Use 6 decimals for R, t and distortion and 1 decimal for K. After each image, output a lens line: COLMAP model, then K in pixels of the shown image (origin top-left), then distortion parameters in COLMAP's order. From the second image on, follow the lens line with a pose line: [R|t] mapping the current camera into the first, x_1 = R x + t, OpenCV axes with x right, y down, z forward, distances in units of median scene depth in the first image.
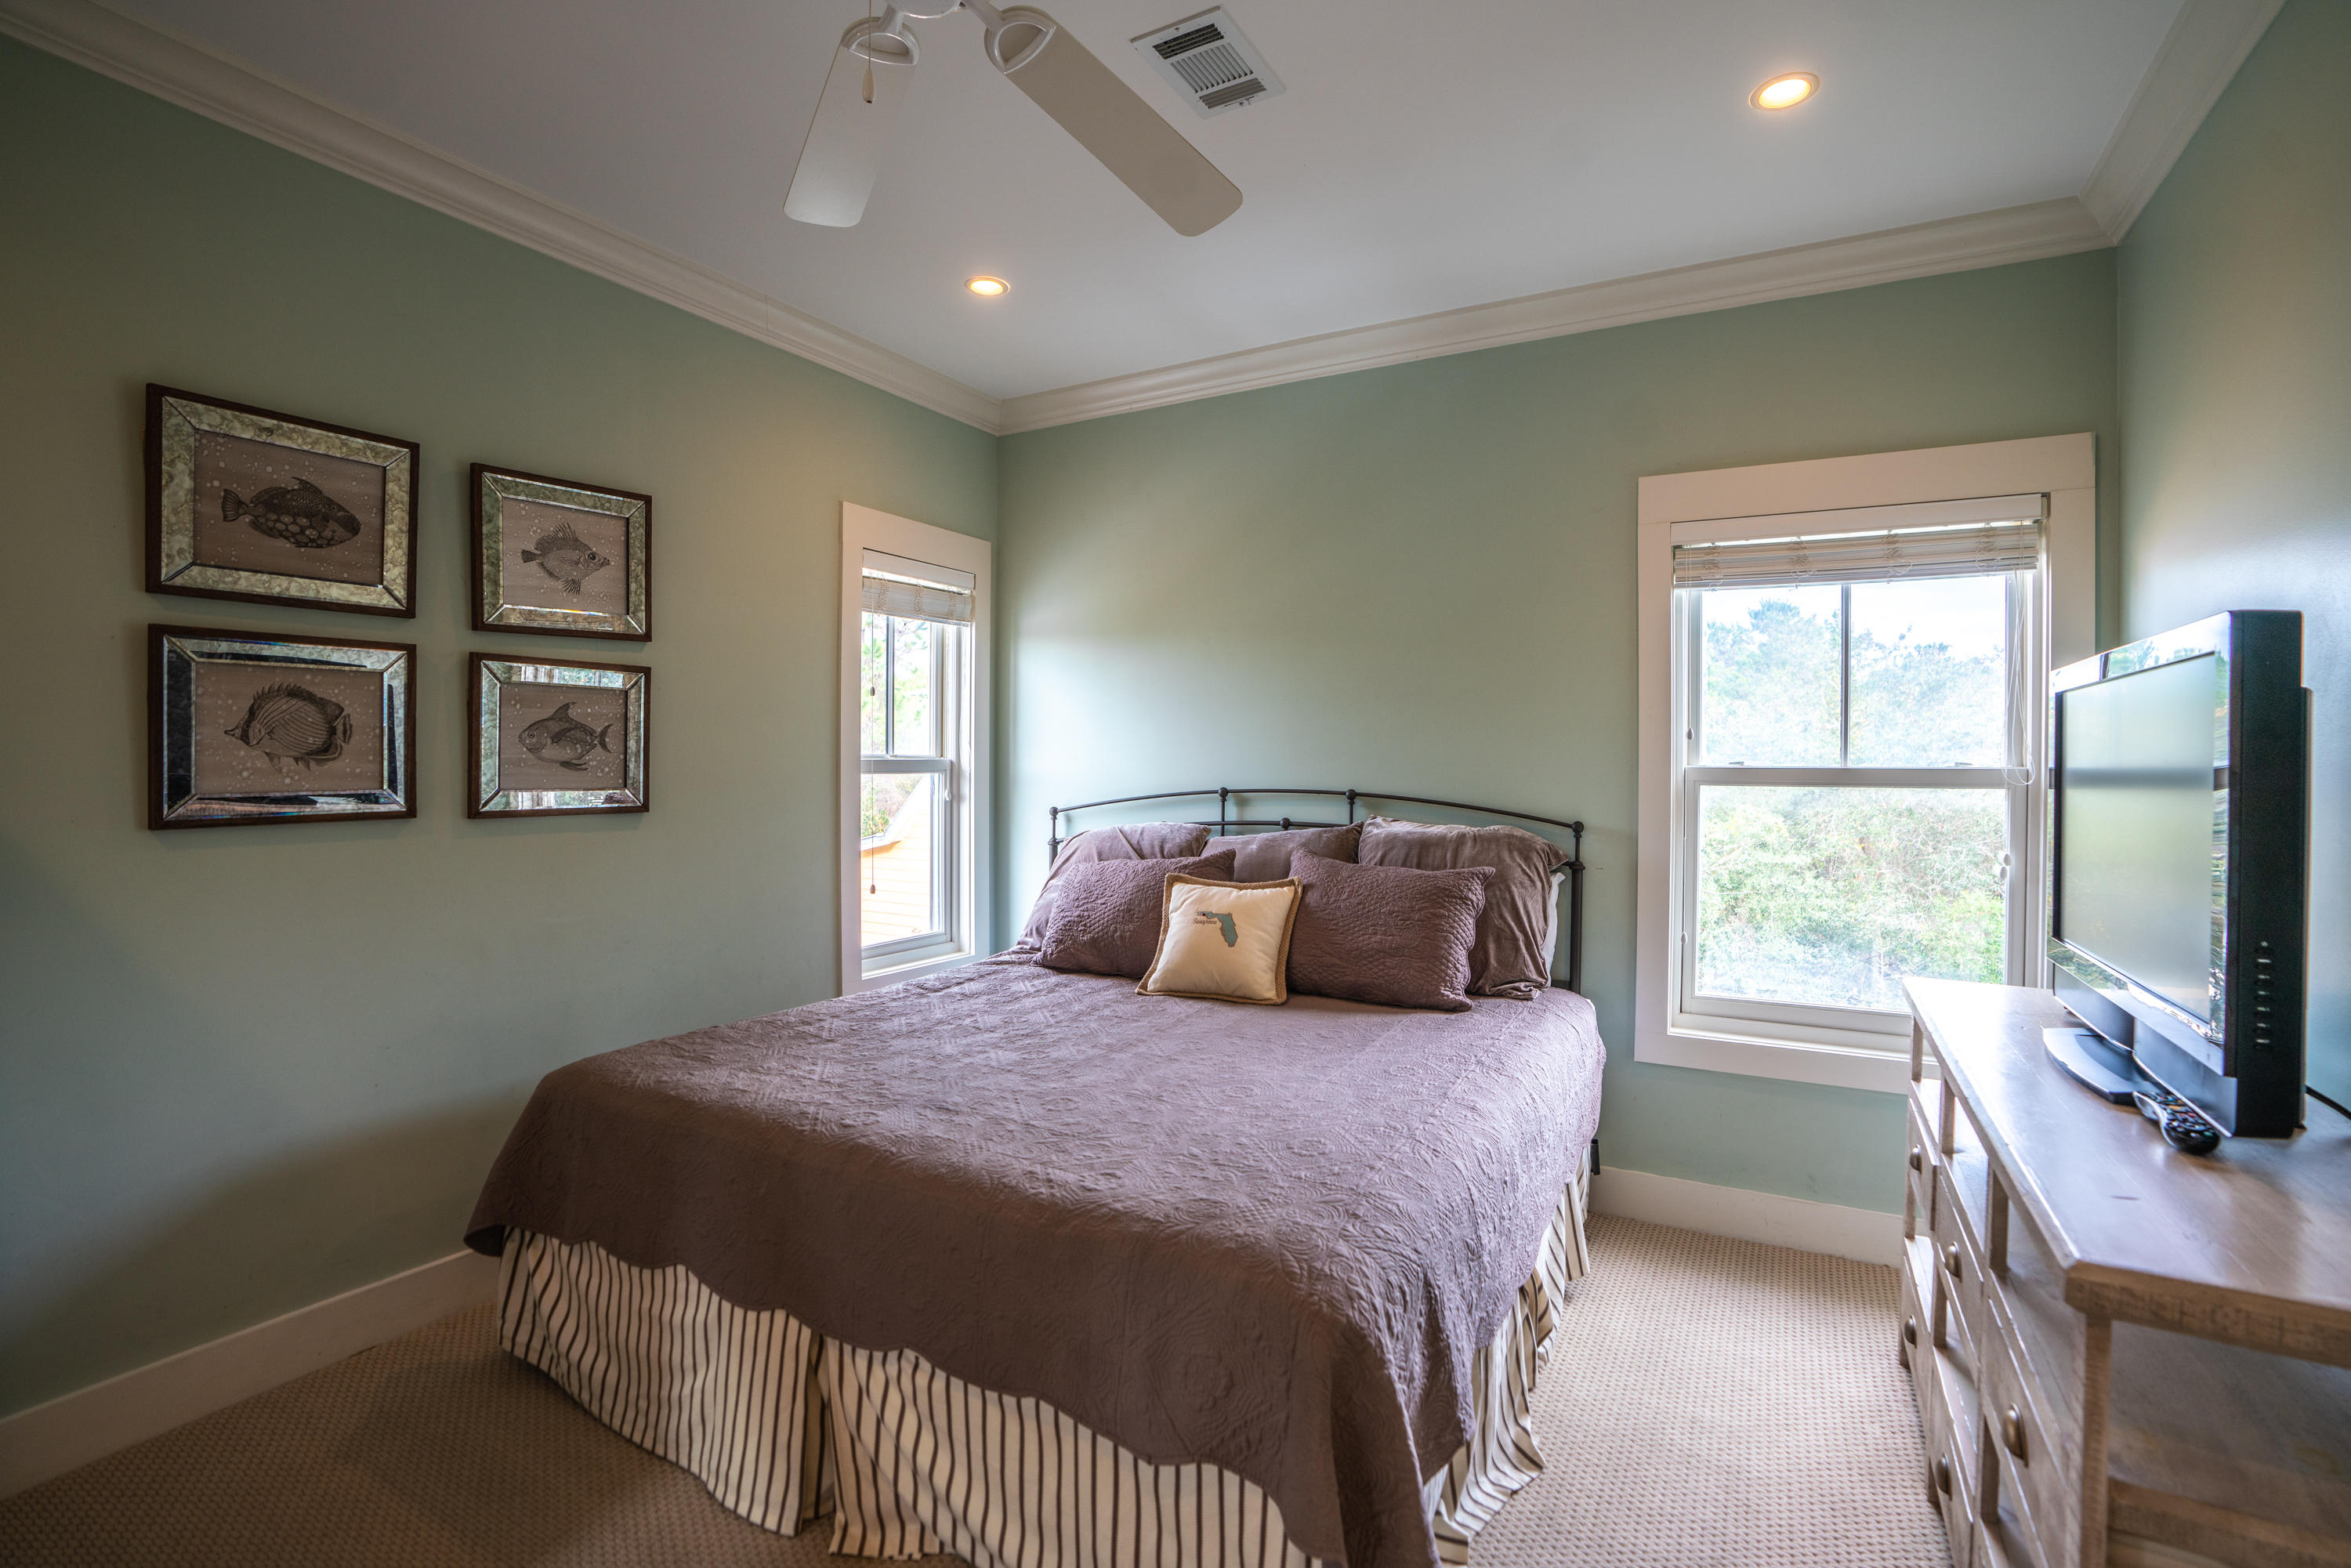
lens RADIAL K [[1090.3, 0, 1179.0], [0, 1090.3, 781.6], [0, 0, 1]] dist [-0.071372, 0.029805]
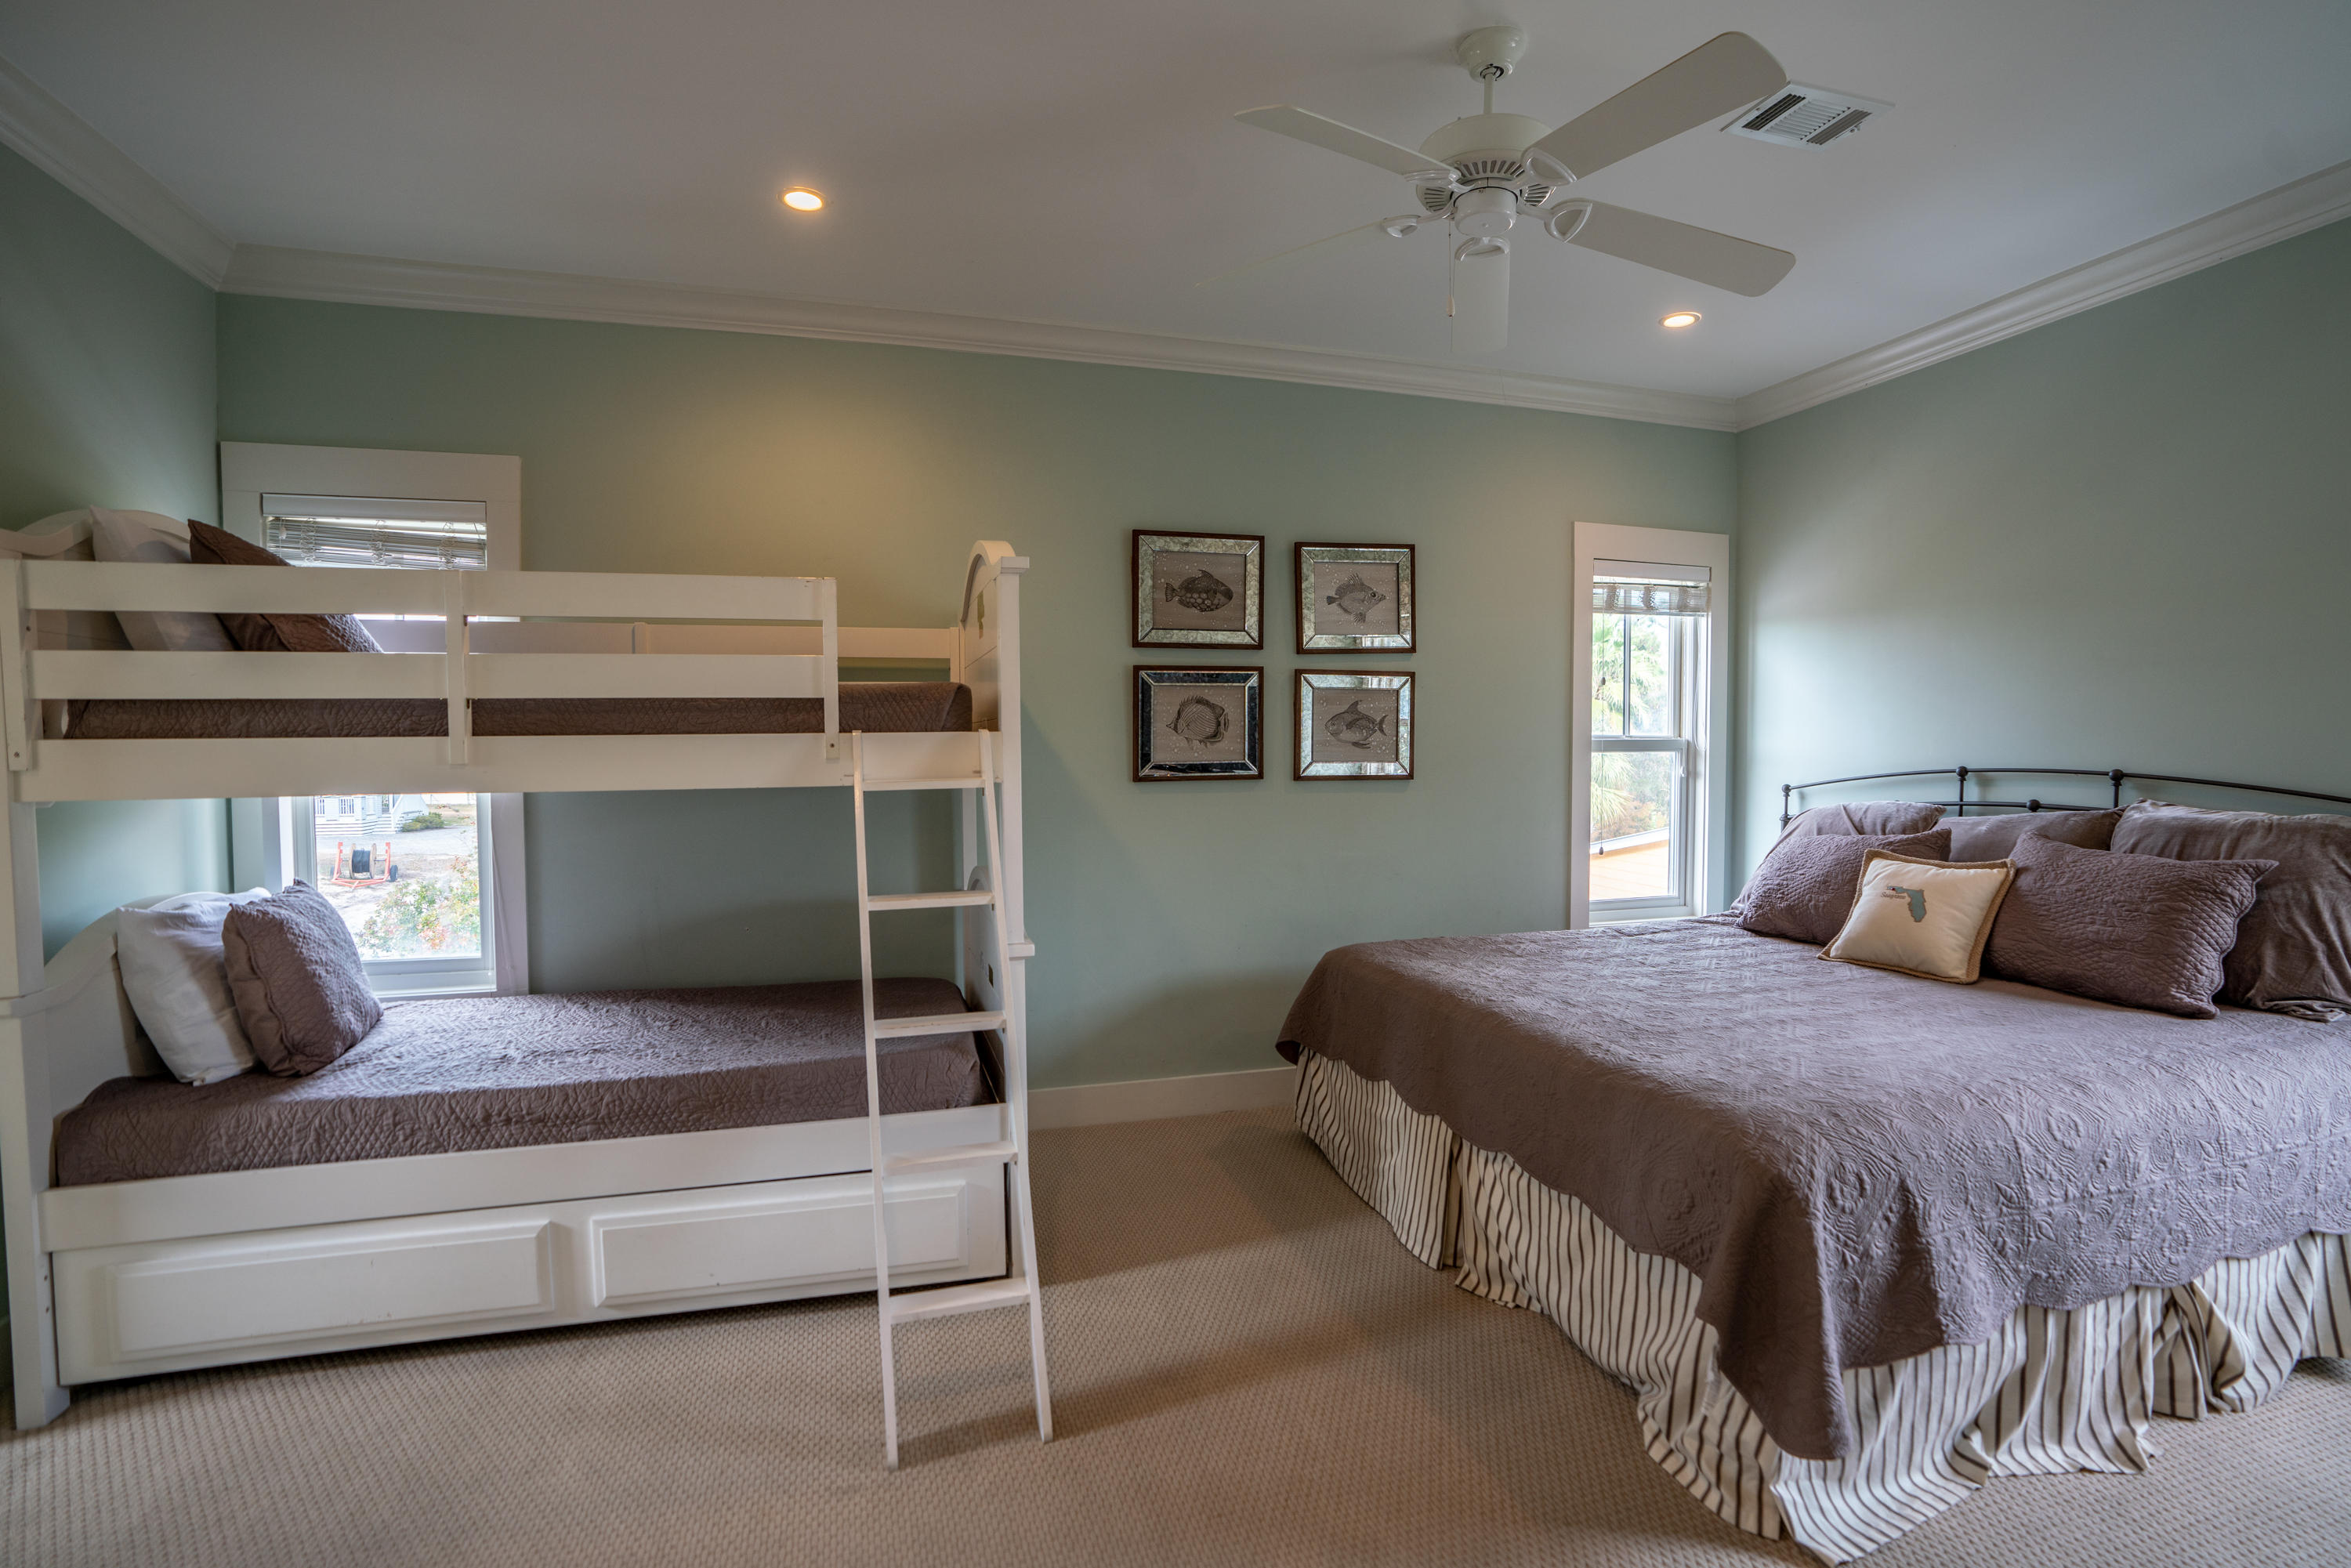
lens RADIAL K [[1090.3, 0, 1179.0], [0, 1090.3, 781.6], [0, 0, 1]] dist [-0.071372, 0.029805]
pose [[0.722571, 0.018041, -0.691062, 0.240118], [-0.006632, 0.999794, 0.019166, 0.007022], [0.691265, -0.009265, 0.722542, -0.193587]]
